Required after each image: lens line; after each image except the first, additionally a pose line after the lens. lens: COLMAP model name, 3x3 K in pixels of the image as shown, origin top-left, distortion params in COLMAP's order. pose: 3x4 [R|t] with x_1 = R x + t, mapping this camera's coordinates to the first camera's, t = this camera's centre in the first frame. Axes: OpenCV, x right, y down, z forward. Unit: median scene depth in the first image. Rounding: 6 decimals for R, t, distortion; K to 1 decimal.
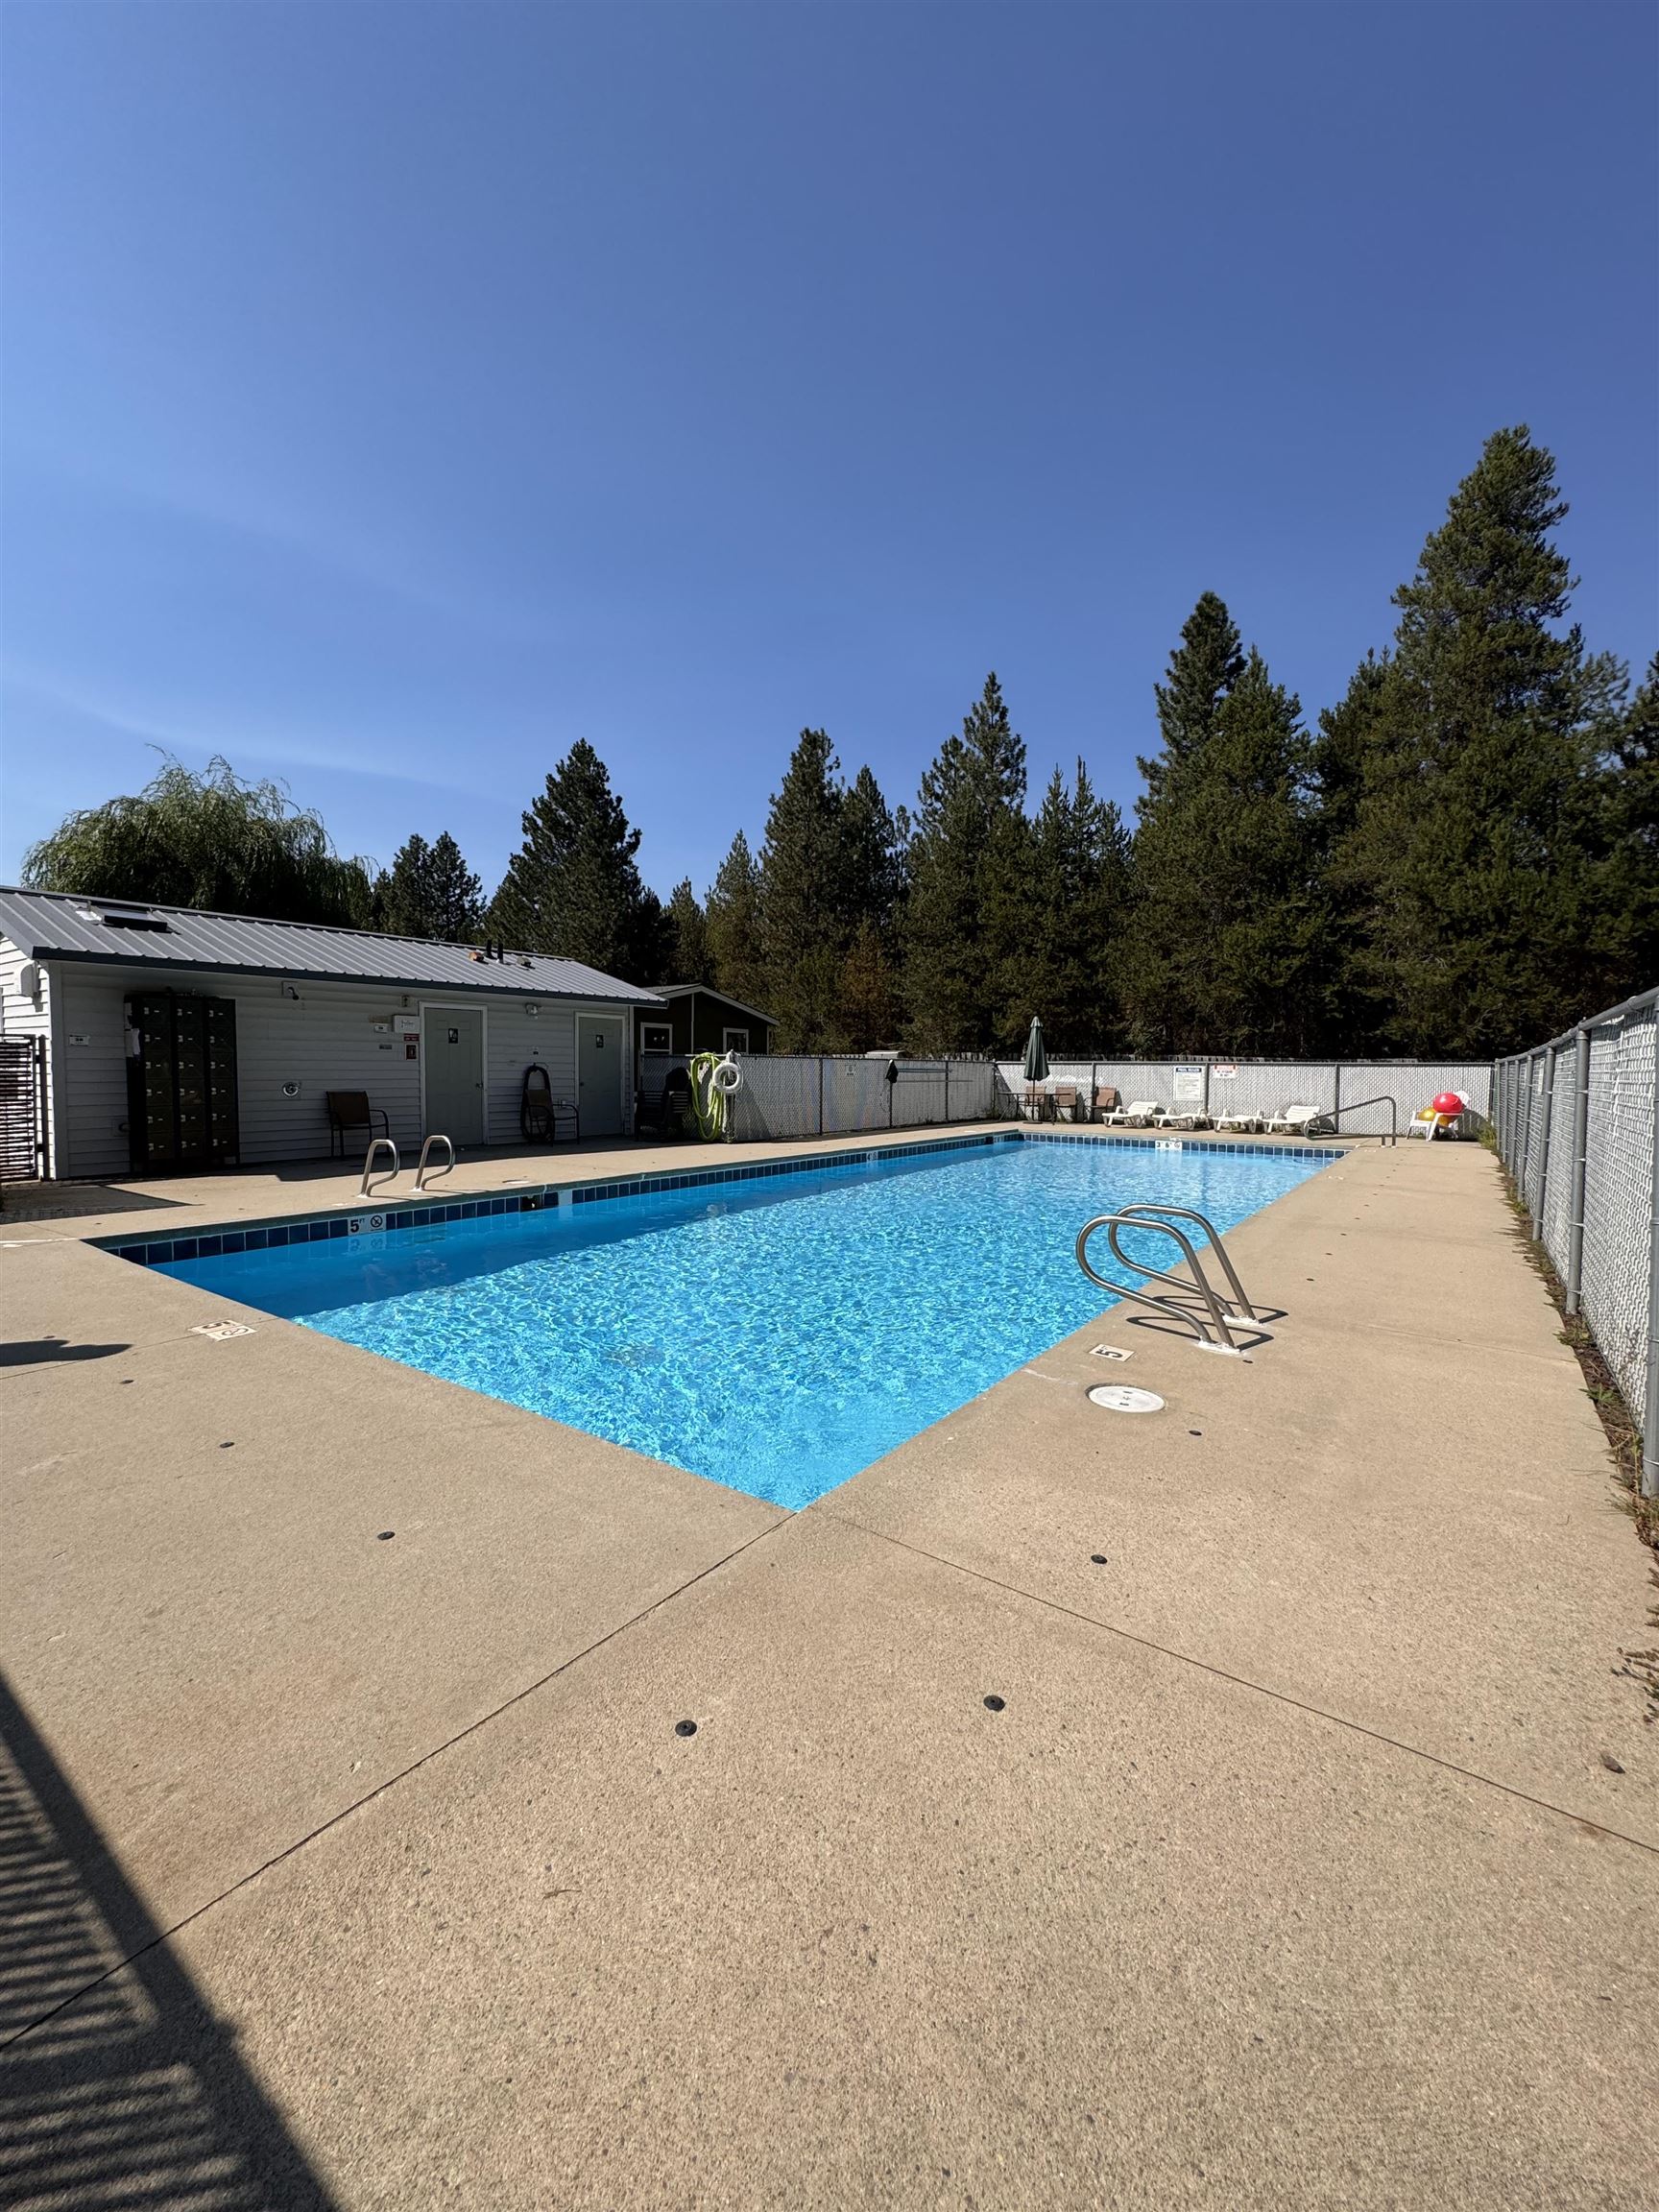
lens RADIAL K [[881.0, 0, 833.2], [0, 881.0, 1103.1], [0, 0, 1]] dist [0.002239, -0.000363]
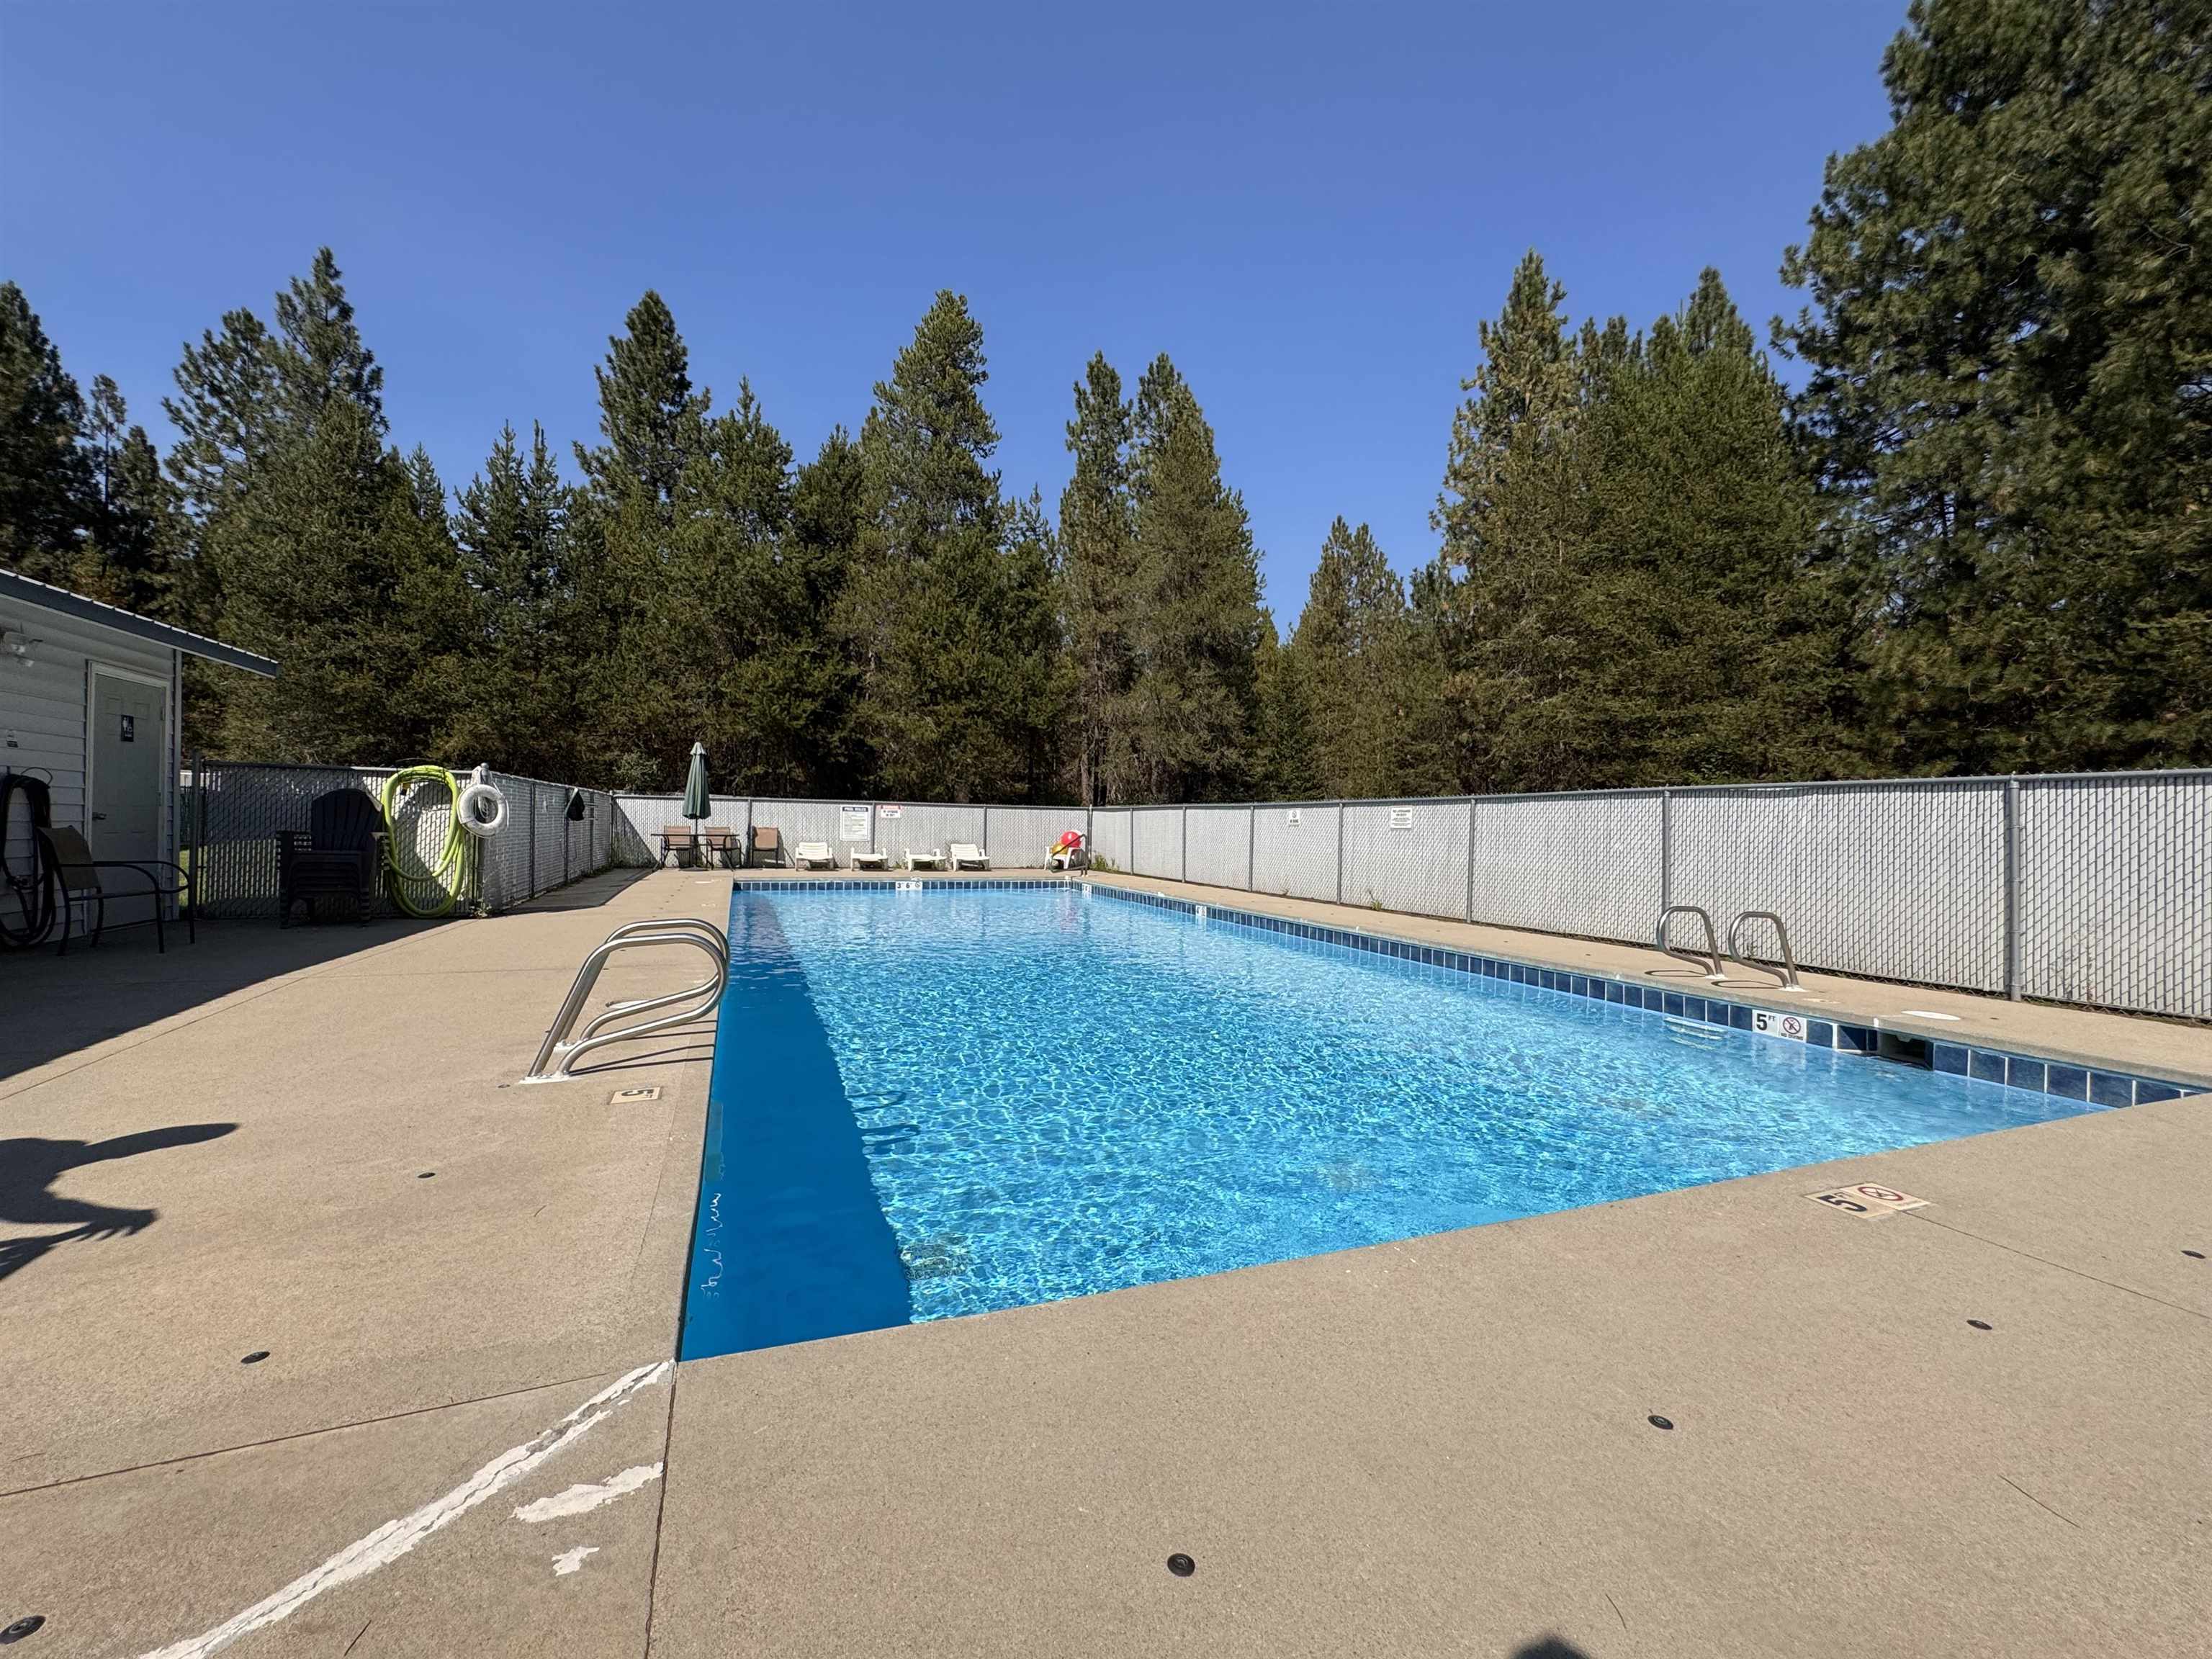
lens RADIAL K [[926.0, 0, 1096.0], [0, 926.0, 827.2], [0, 0, 1]] dist [0.000521, -0.000472]
pose [[0.542325, 0.000112, 0.840169, -0.203424], [0.017297, 0.999787, -0.011299, -0.001070], [-0.839990, 0.020660, 0.542208, 0.145597]]
